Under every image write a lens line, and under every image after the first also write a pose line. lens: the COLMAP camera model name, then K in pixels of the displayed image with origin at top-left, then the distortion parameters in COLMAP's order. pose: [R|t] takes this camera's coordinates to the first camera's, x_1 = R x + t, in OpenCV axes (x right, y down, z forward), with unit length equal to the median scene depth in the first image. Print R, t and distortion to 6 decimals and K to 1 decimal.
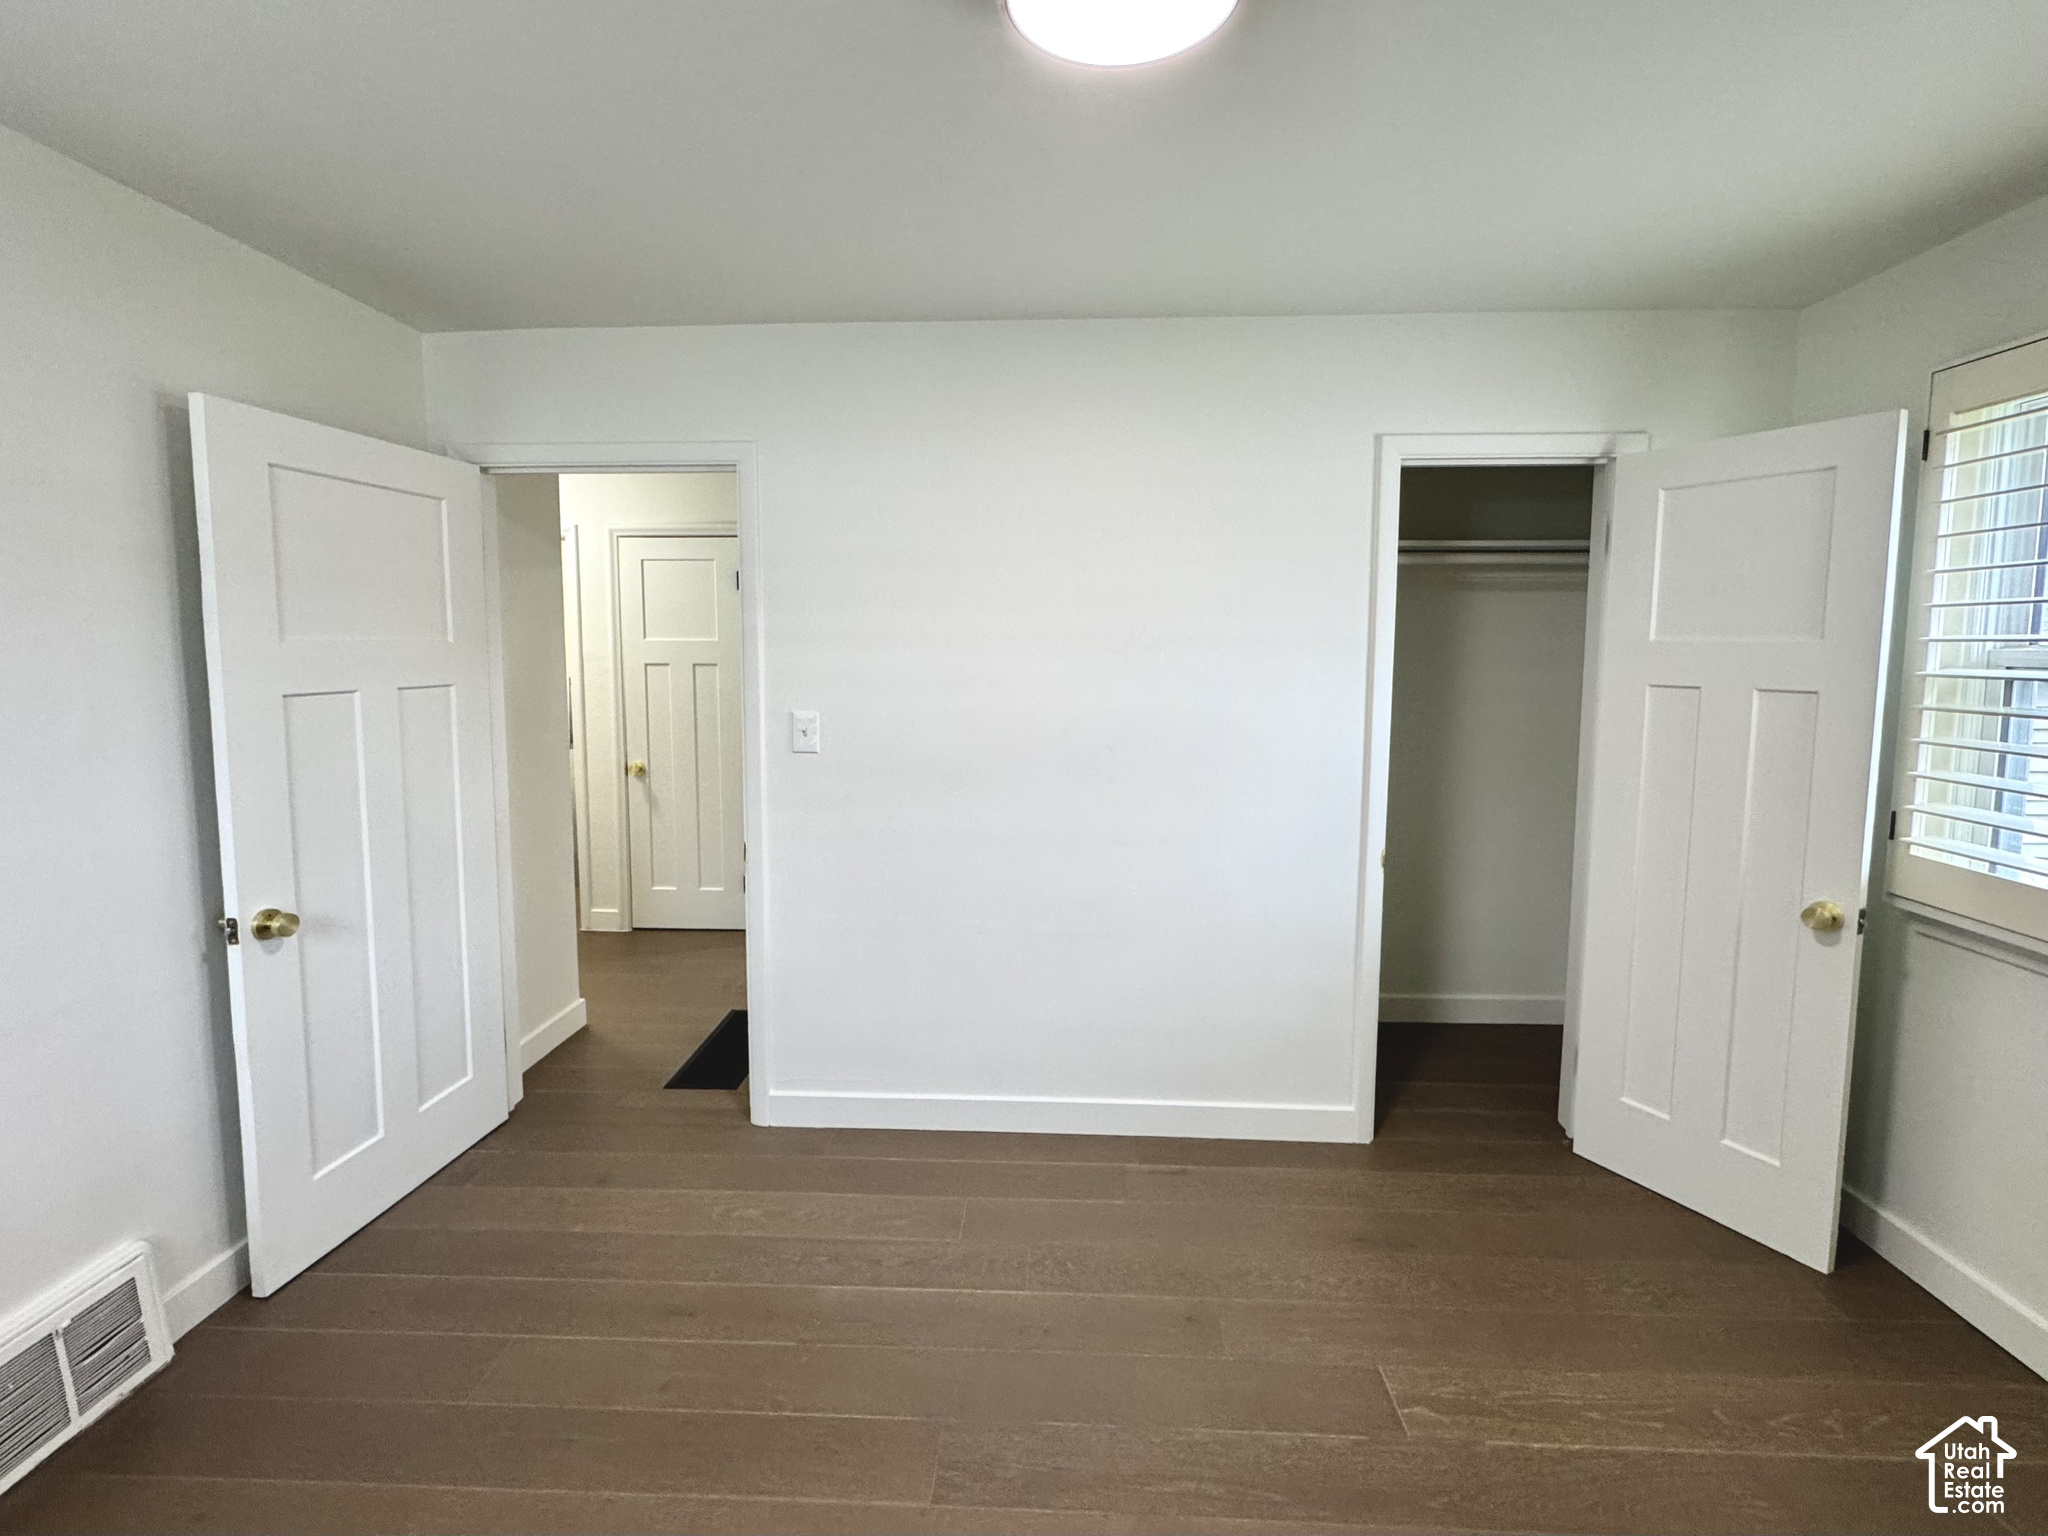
lens RADIAL K [[912.1, 0, 1021.7], [0, 912.1, 728.5], [0, 0, 1]] dist [-0.049516, 0.033806]
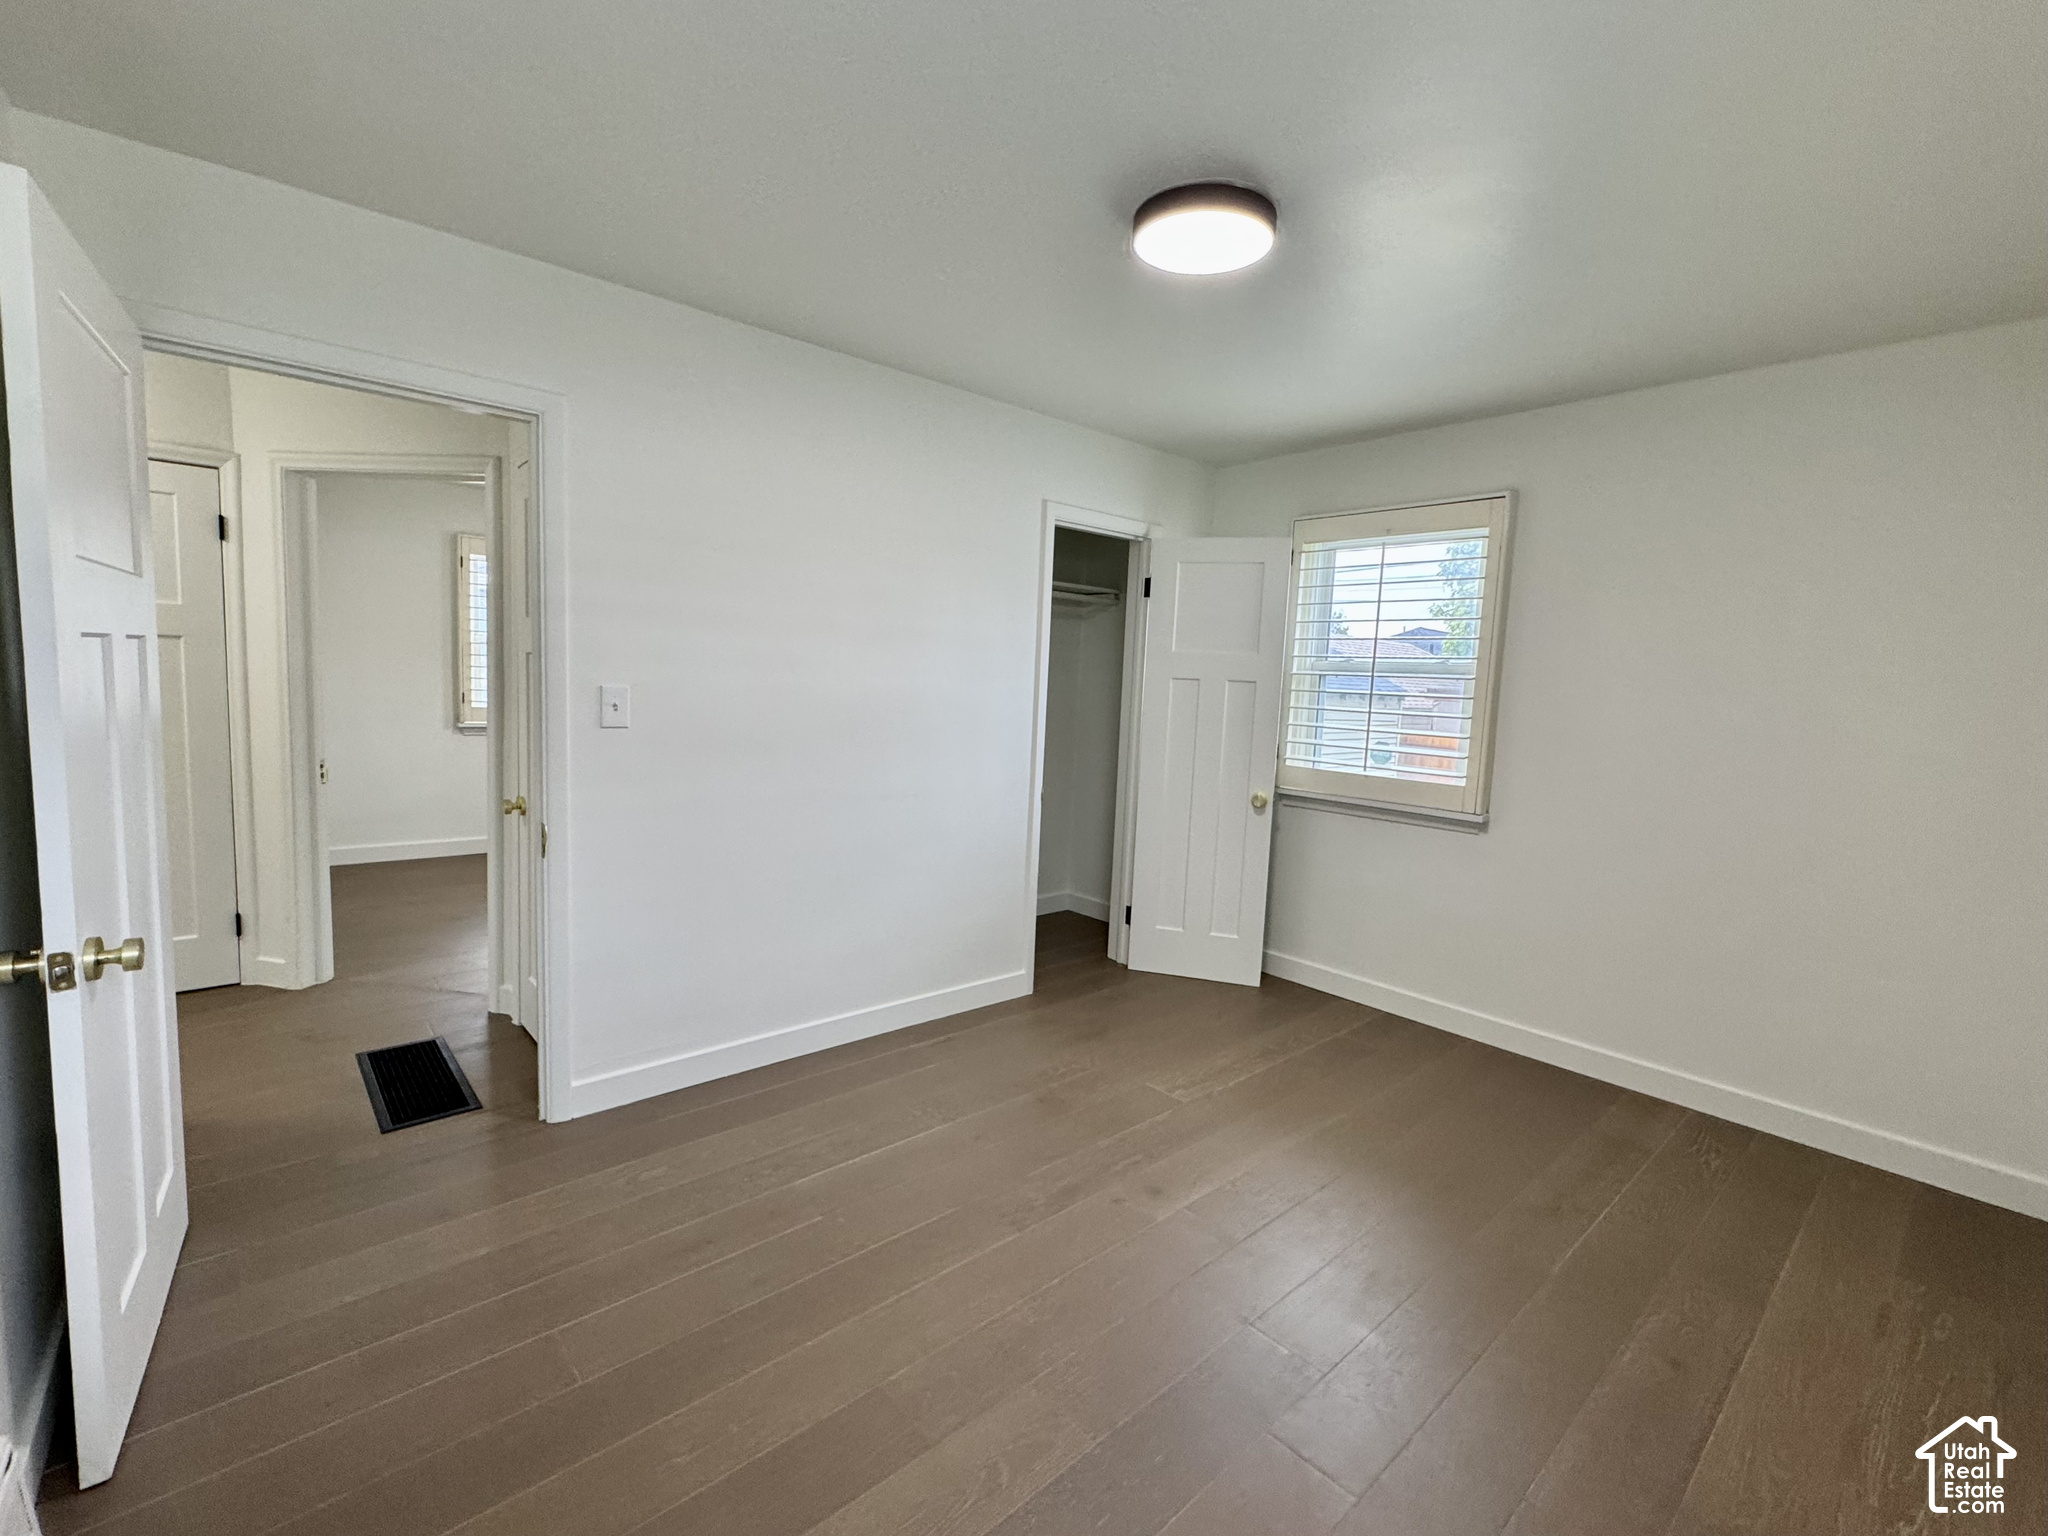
lens RADIAL K [[883.1, 0, 1024.0], [0, 883.1, 768.0], [0, 0, 1]] dist [-0.001617, -0.000228]
pose [[0.723545, -0.044640, 0.688833, -0.737393], [0.022851, 0.998909, 0.040732, 0.053080], [-0.689899, -0.013731, 0.723775, -0.008217]]
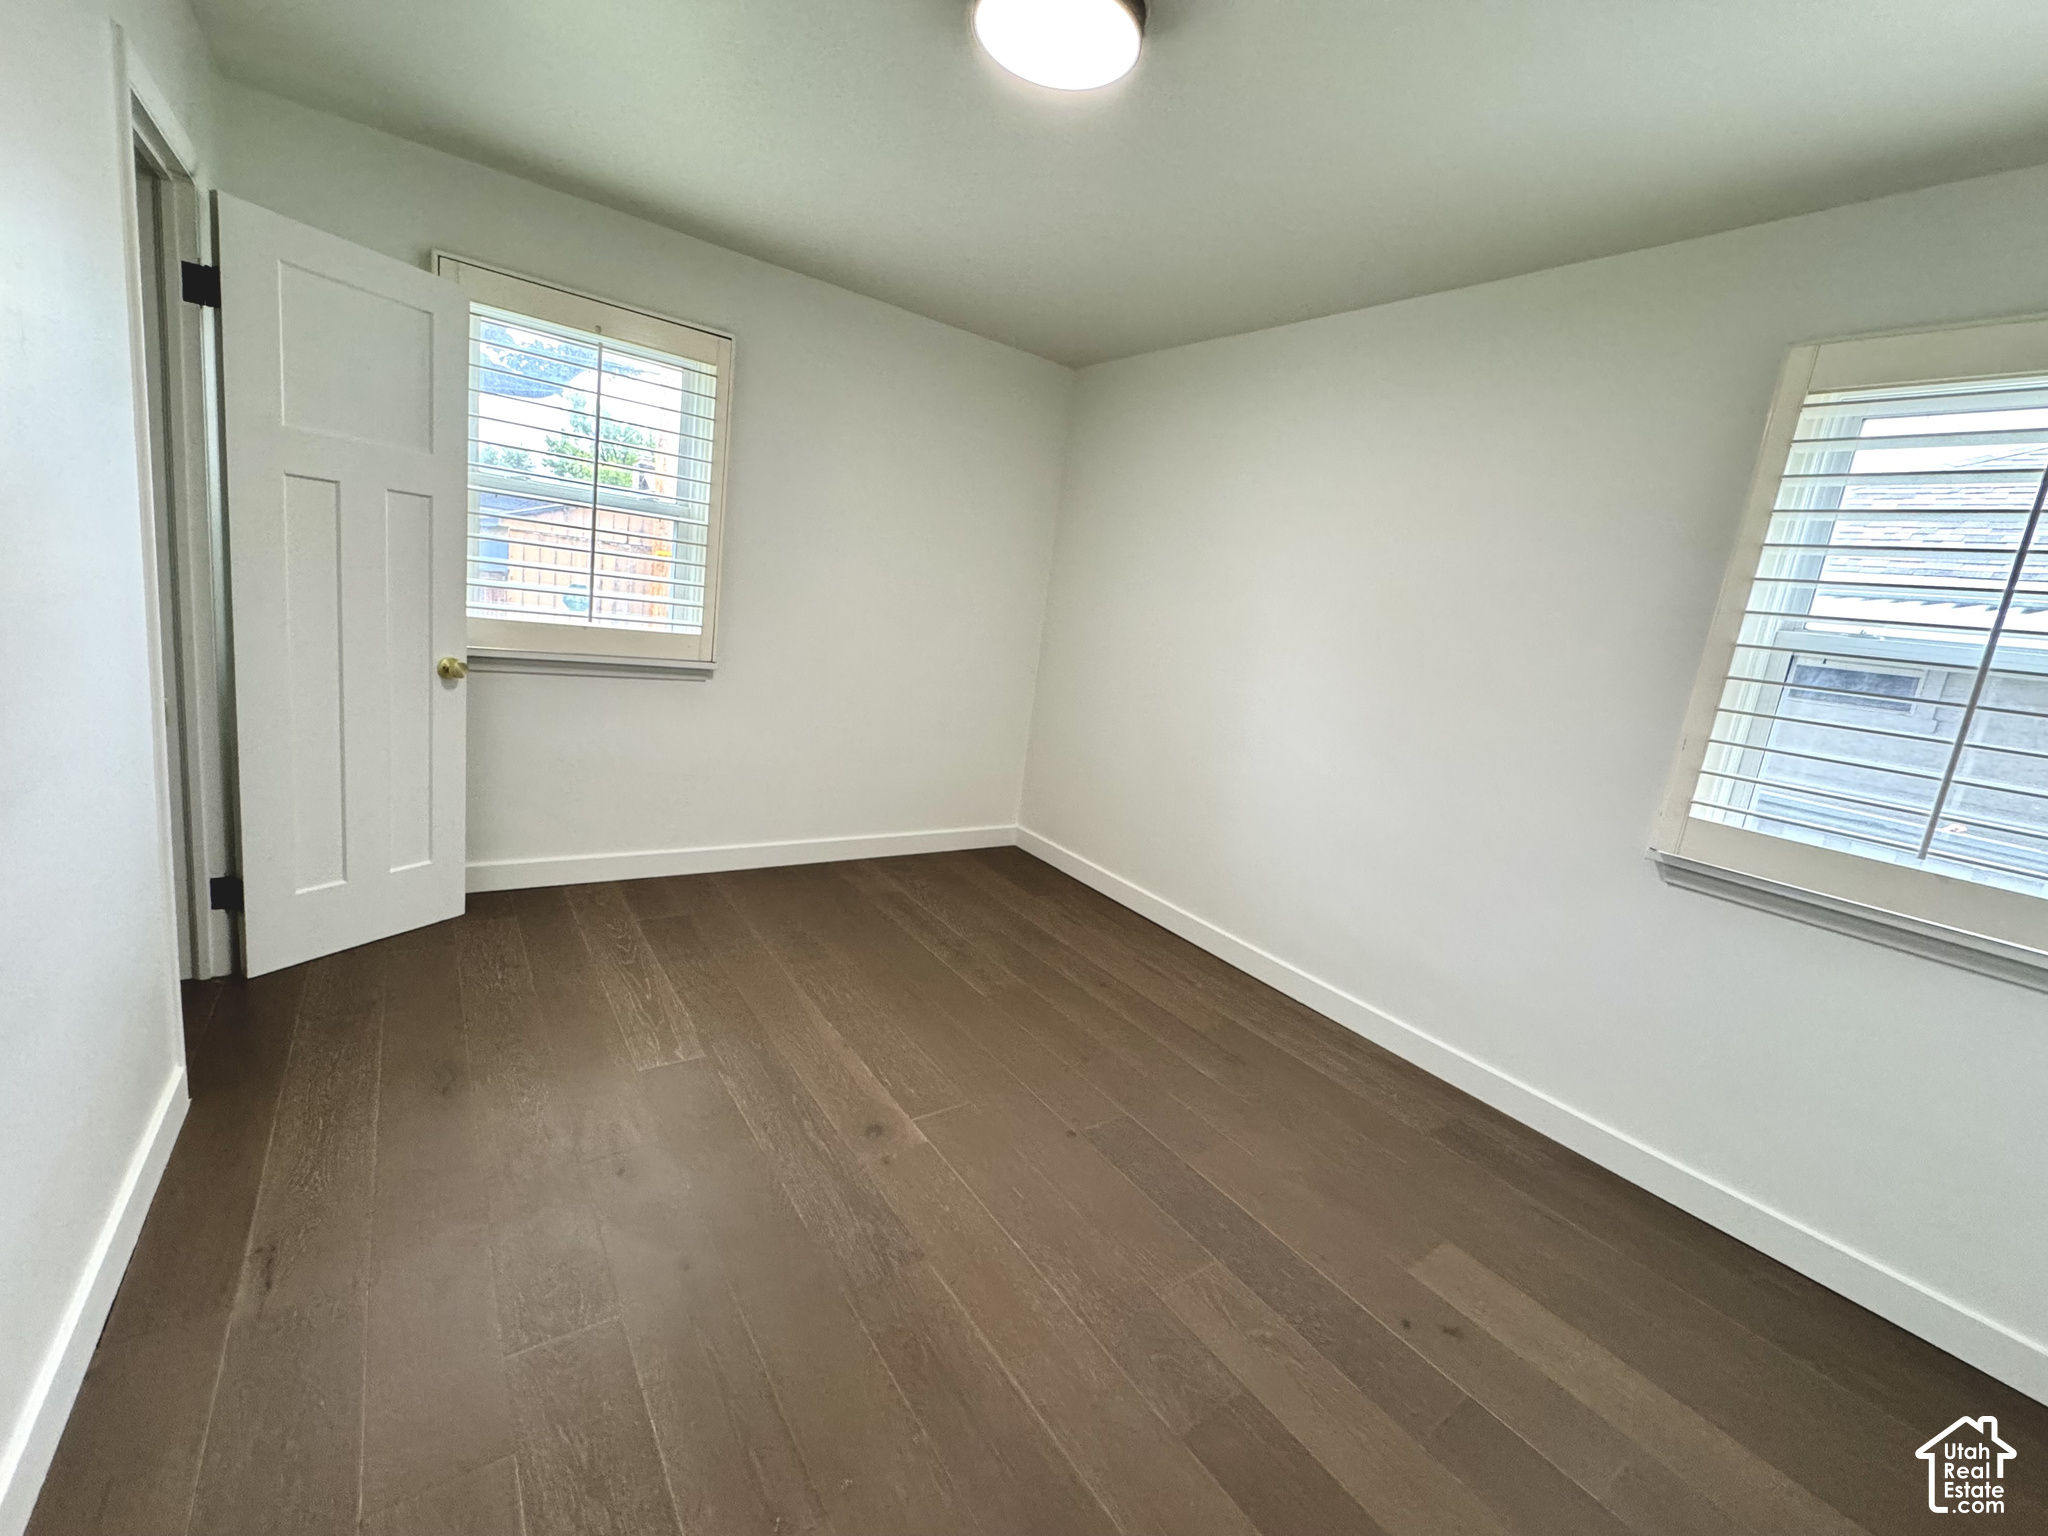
lens RADIAL K [[839.4, 0, 1030.3], [0, 839.4, 744.1], [0, 0, 1]] dist [0.001220, 0.000088]
pose [[-0.616240, -0.224383, 0.754917, -0.617964], [-0.066678, 0.969977, 0.233876, -0.033783], [-0.784731, 0.093788, -0.612700, 1.077278]]
